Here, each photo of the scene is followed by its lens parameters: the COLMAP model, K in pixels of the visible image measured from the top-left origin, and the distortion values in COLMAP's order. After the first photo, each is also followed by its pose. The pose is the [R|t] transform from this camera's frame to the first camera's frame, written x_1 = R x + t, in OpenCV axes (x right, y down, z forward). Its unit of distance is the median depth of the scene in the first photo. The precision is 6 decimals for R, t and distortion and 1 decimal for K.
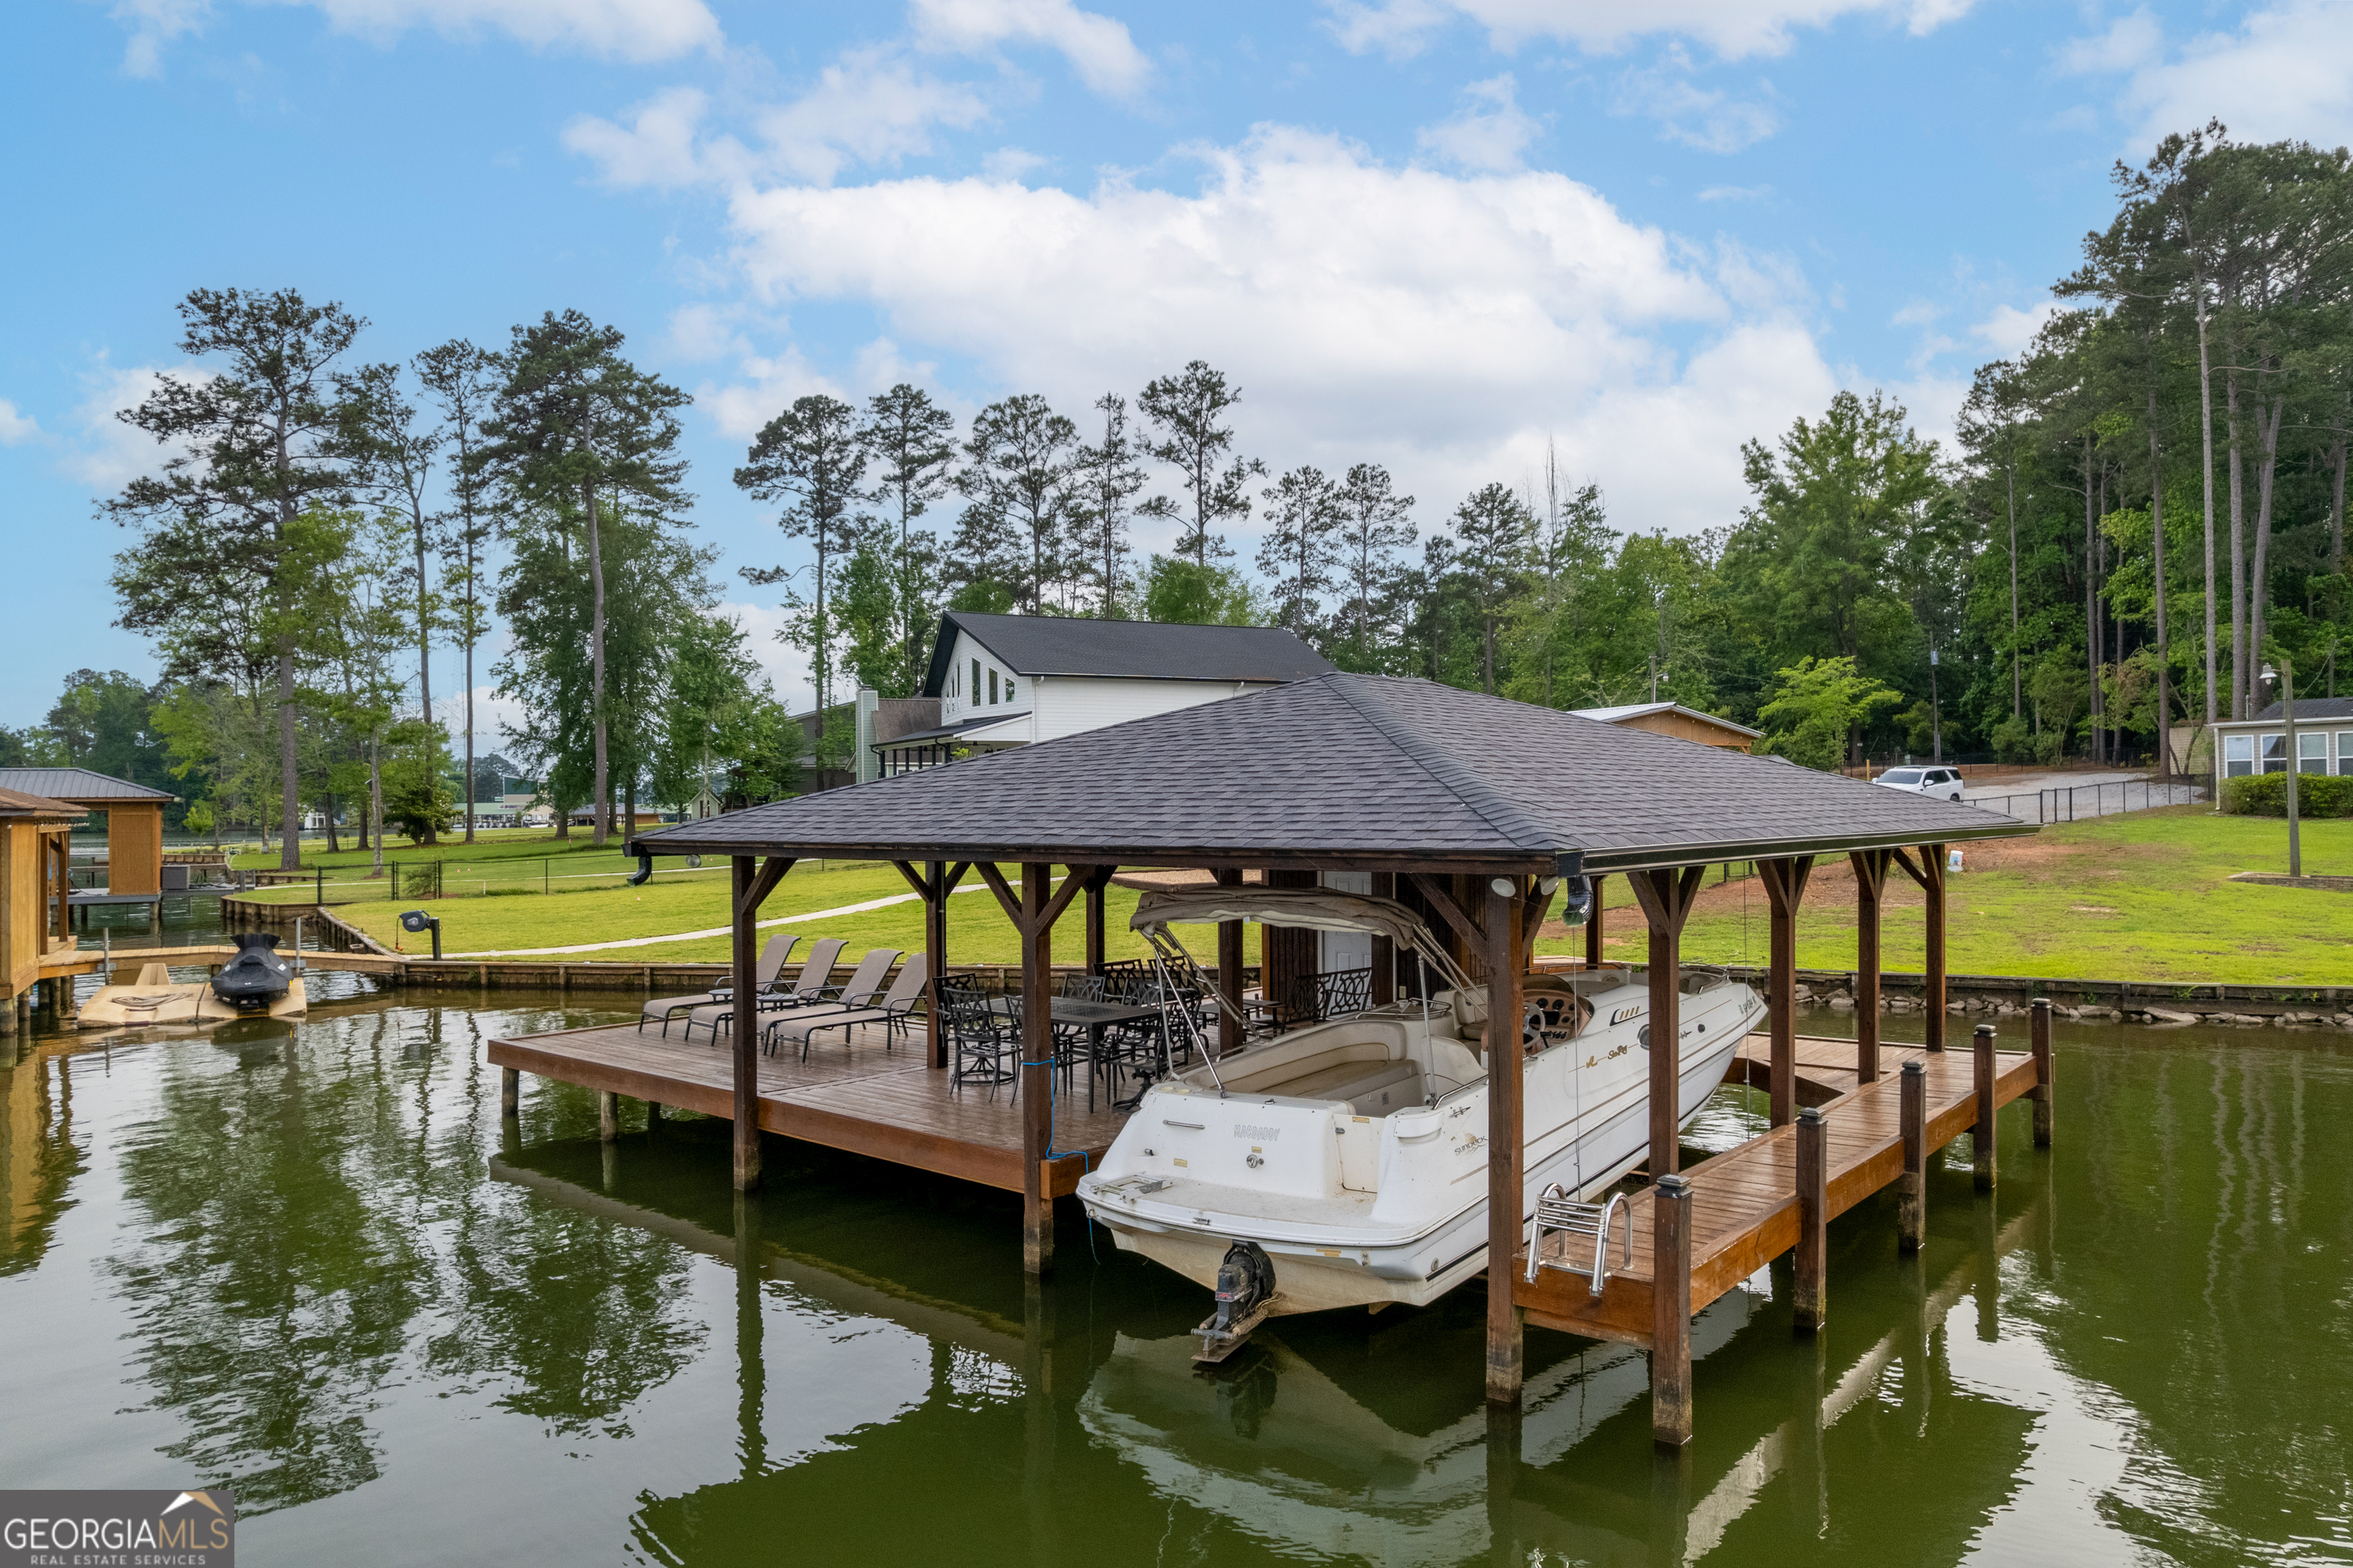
lens RADIAL K [[1534.1, 0, 1172.9], [0, 1534.1, 800.3], [0, 0, 1]] dist [-0.084774, 0.079709]
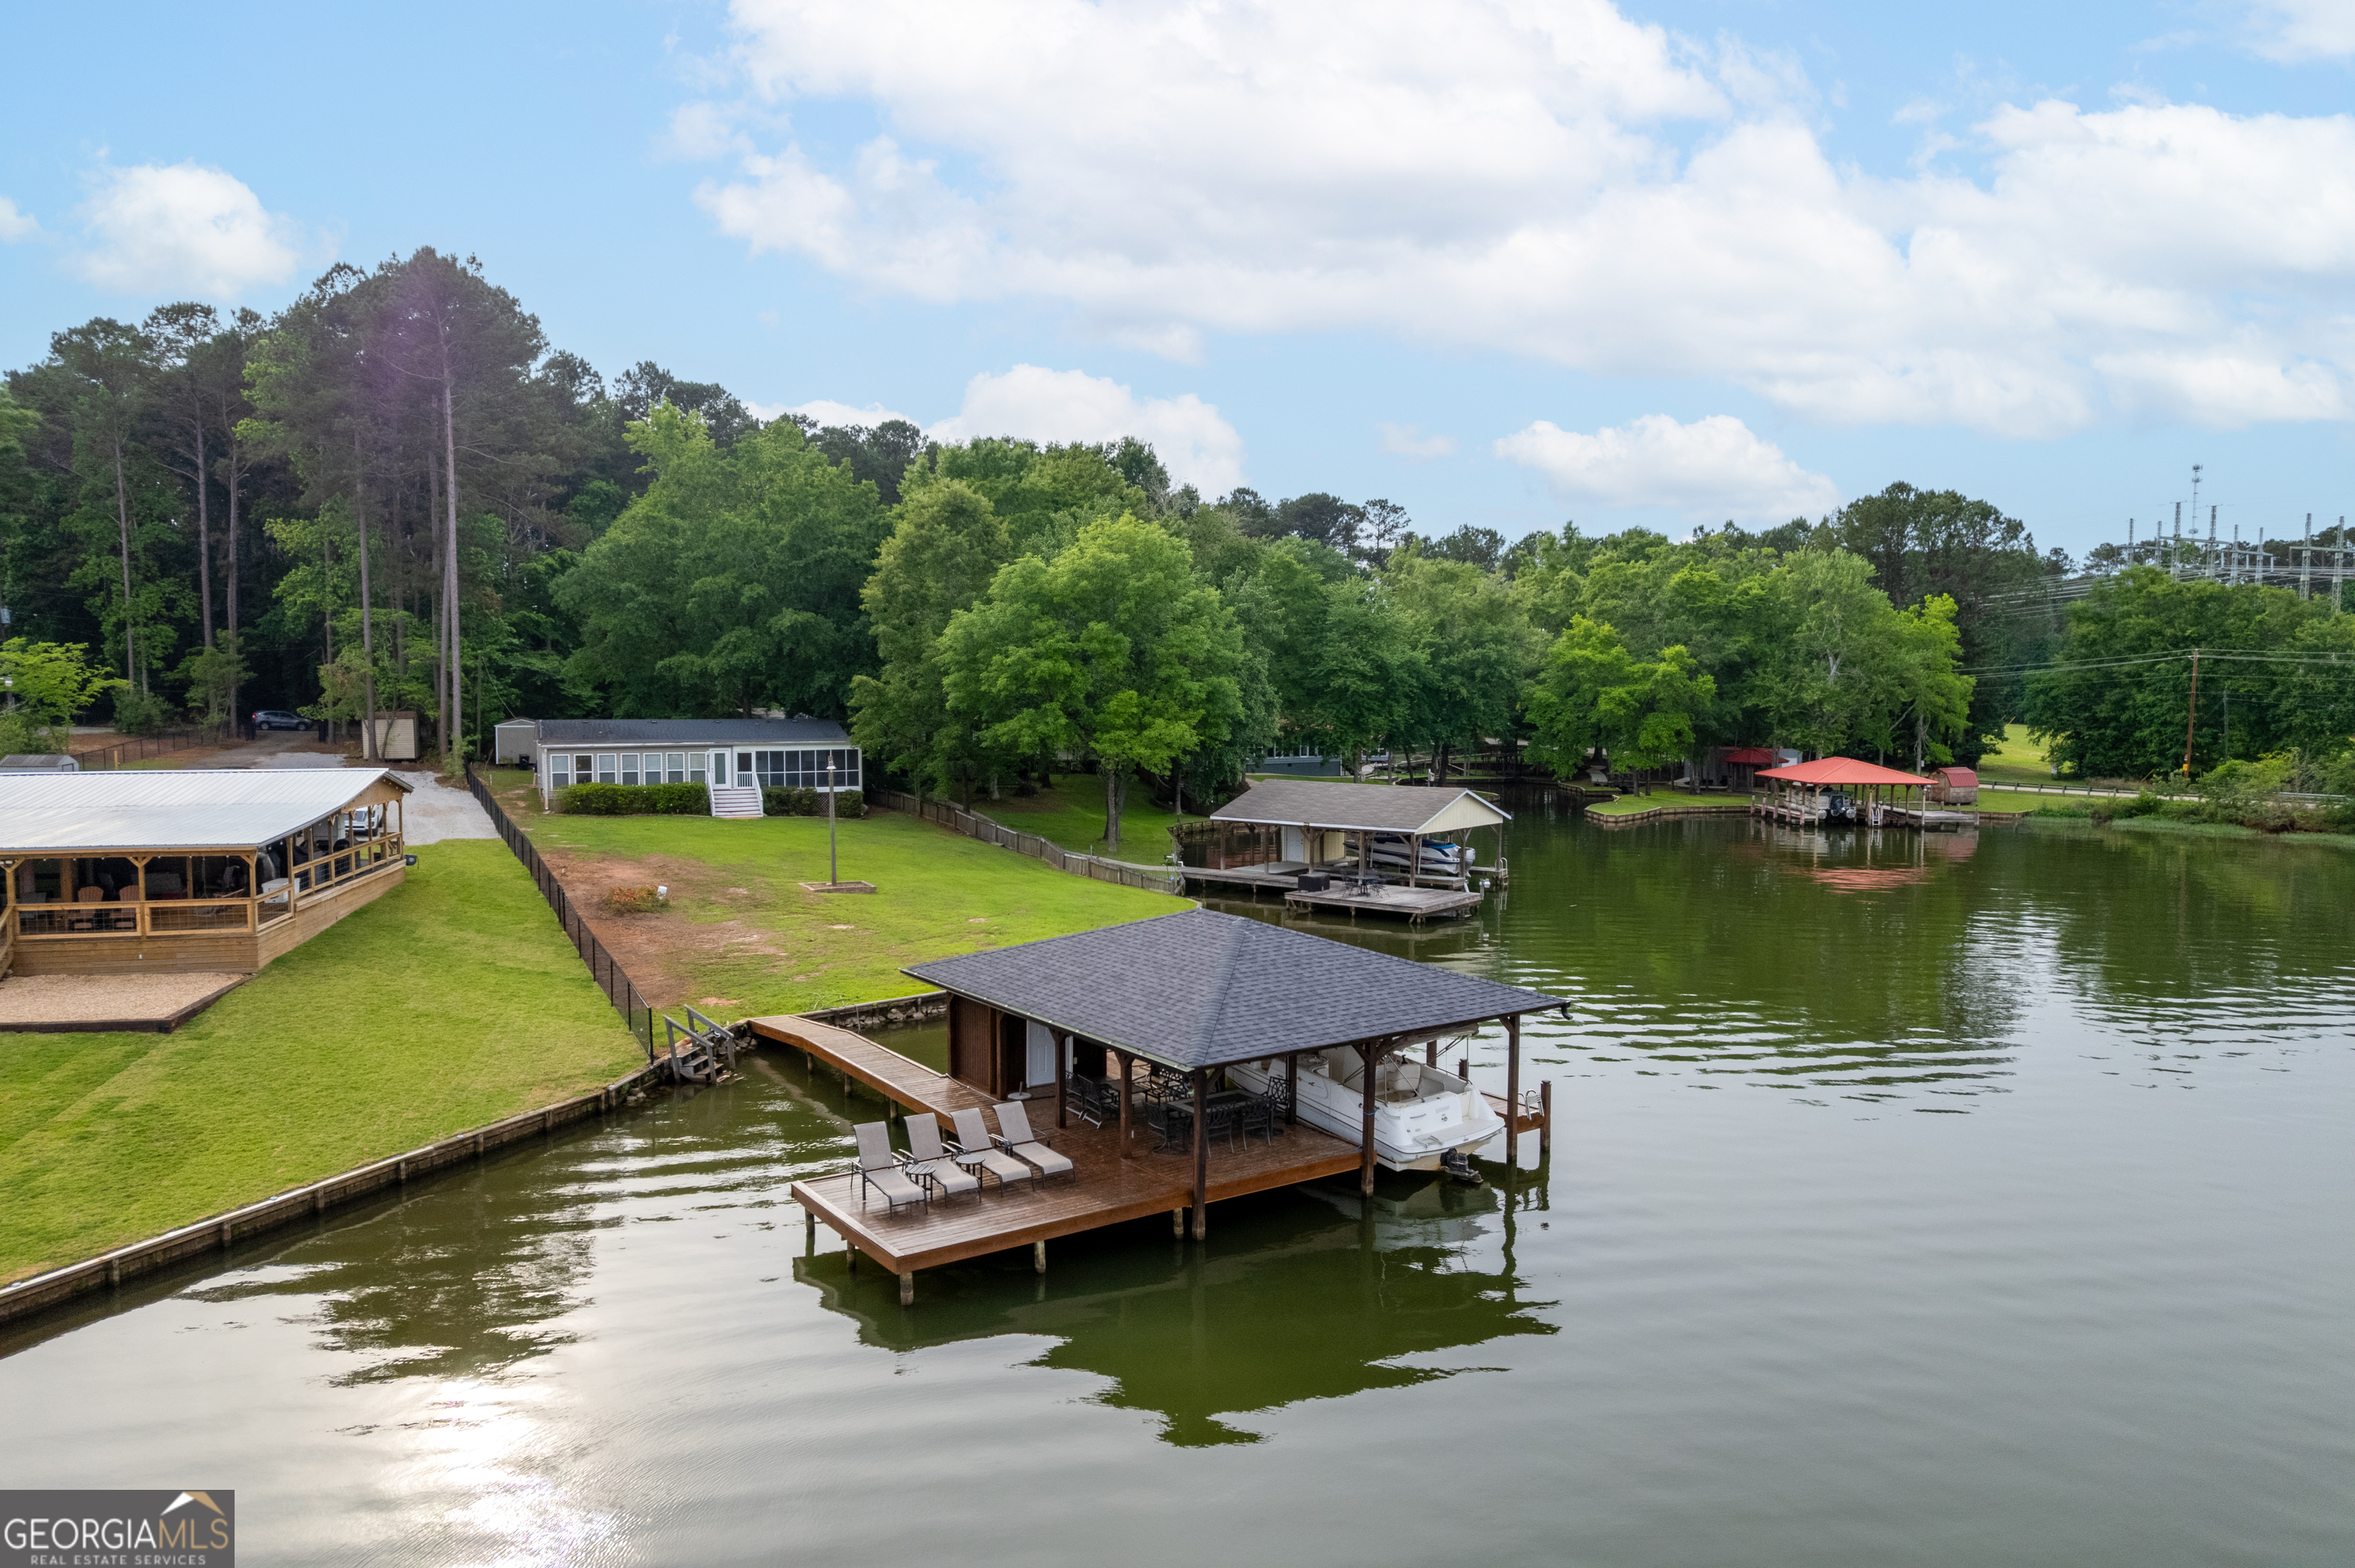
lens RADIAL K [[1509.3, 0, 1170.6], [0, 1509.3, 799.0], [0, 0, 1]] dist [-0.041599, 0.003052]
pose [[0.238444, -0.055213, 0.969586, -0.255091], [-0.010835, 0.998169, 0.059505, -0.048488], [-0.971096, -0.024694, 0.237409, 0.077032]]
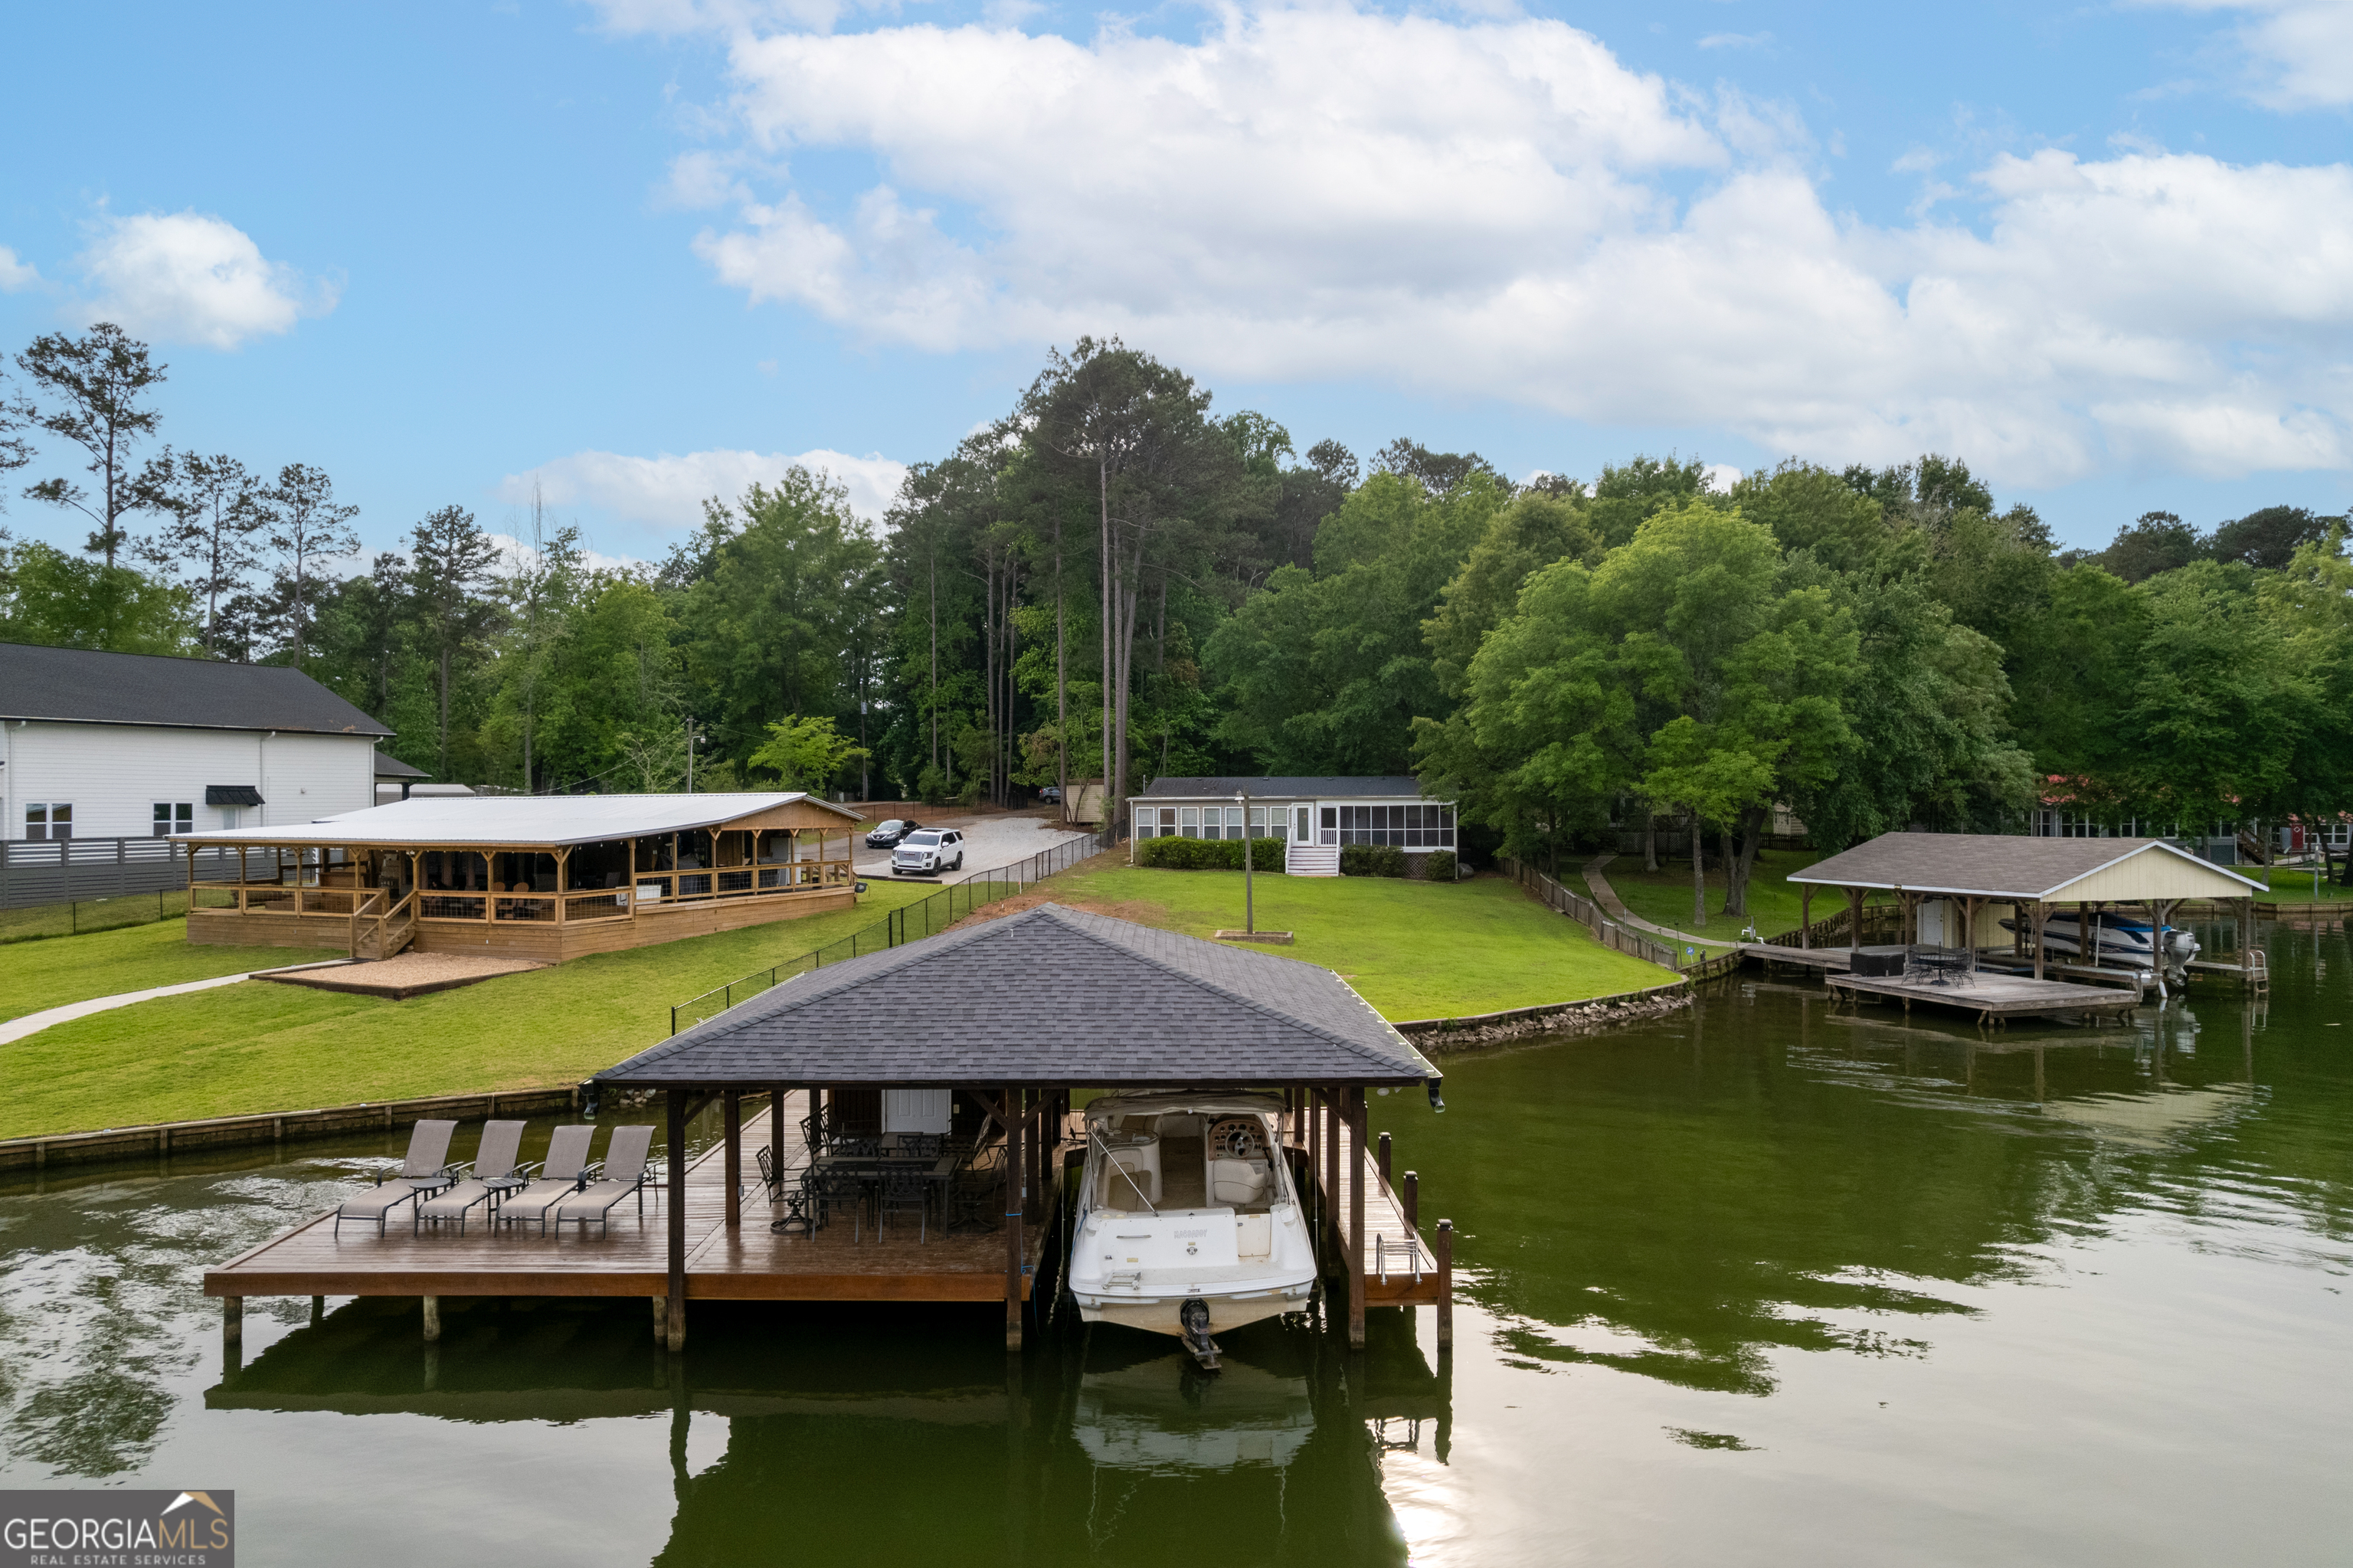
lens RADIAL K [[1534.1, 0, 1172.9], [0, 1534.1, 800.3], [0, 0, 1]] dist [-0.084774, 0.079709]
pose [[0.747056, 0.008370, 0.664708, -0.100349], [-0.007486, 0.999963, -0.004177, -0.023904], [-0.664718, -0.001855, 0.747092, -0.024078]]
